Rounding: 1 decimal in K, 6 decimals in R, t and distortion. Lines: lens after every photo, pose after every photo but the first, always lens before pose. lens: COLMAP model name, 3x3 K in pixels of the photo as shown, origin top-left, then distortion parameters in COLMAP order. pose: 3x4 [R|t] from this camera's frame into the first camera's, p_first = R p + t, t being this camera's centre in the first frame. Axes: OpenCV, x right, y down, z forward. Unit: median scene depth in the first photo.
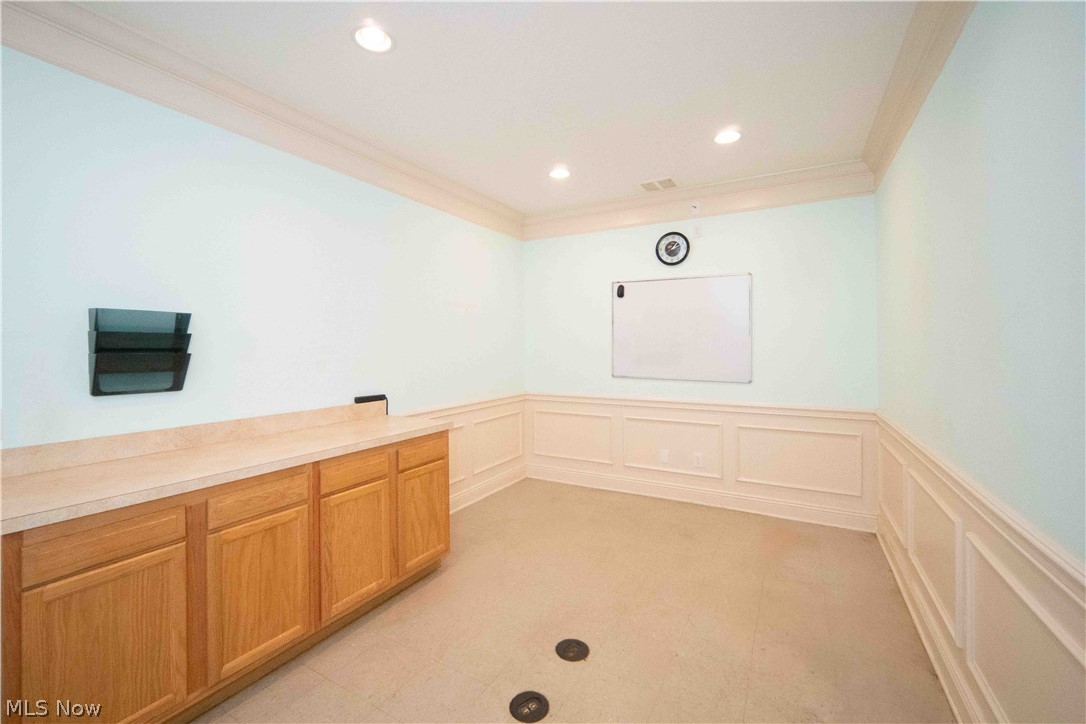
lens RADIAL K [[431.2, 0, 547.6], [0, 431.2, 353.2], [0, 0, 1]] dist [-0.003639, -0.000677]
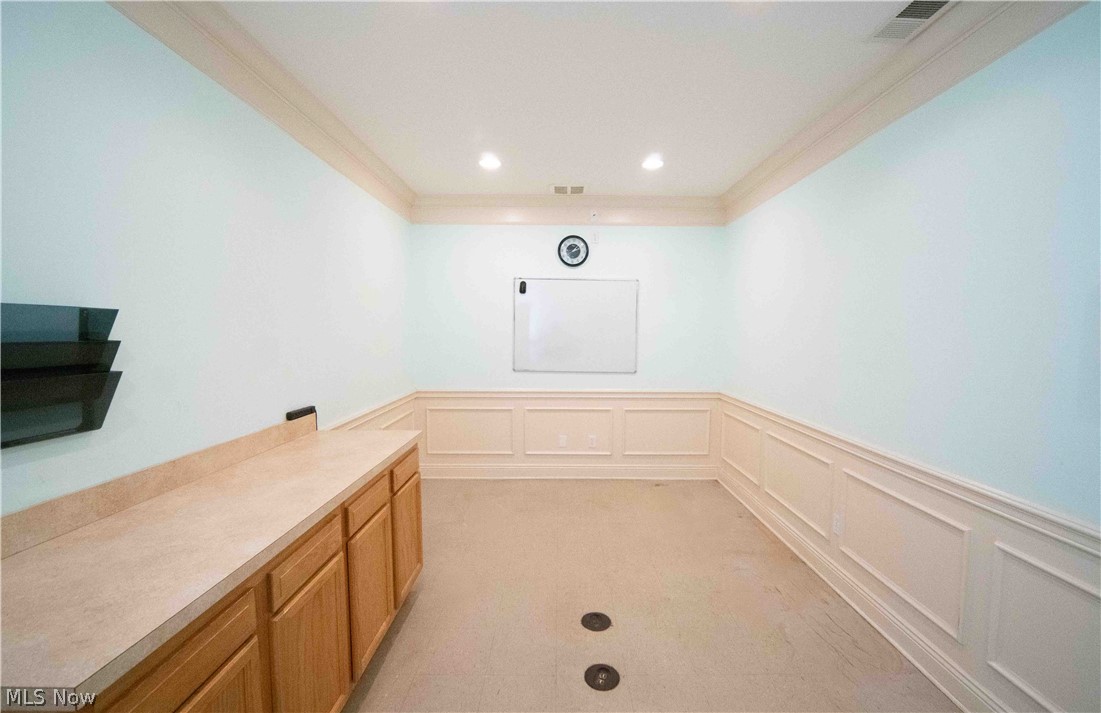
lens RADIAL K [[434.4, 0, 548.5], [0, 434.4, 370.9], [0, 0, 1]] dist [-0.004821, 0.000108]
pose [[0.876925, -0.035688, 0.479300, -0.302749], [-0.001035, 0.997097, 0.076135, -0.026845], [-0.480626, -0.067260, 0.874342, 0.059673]]
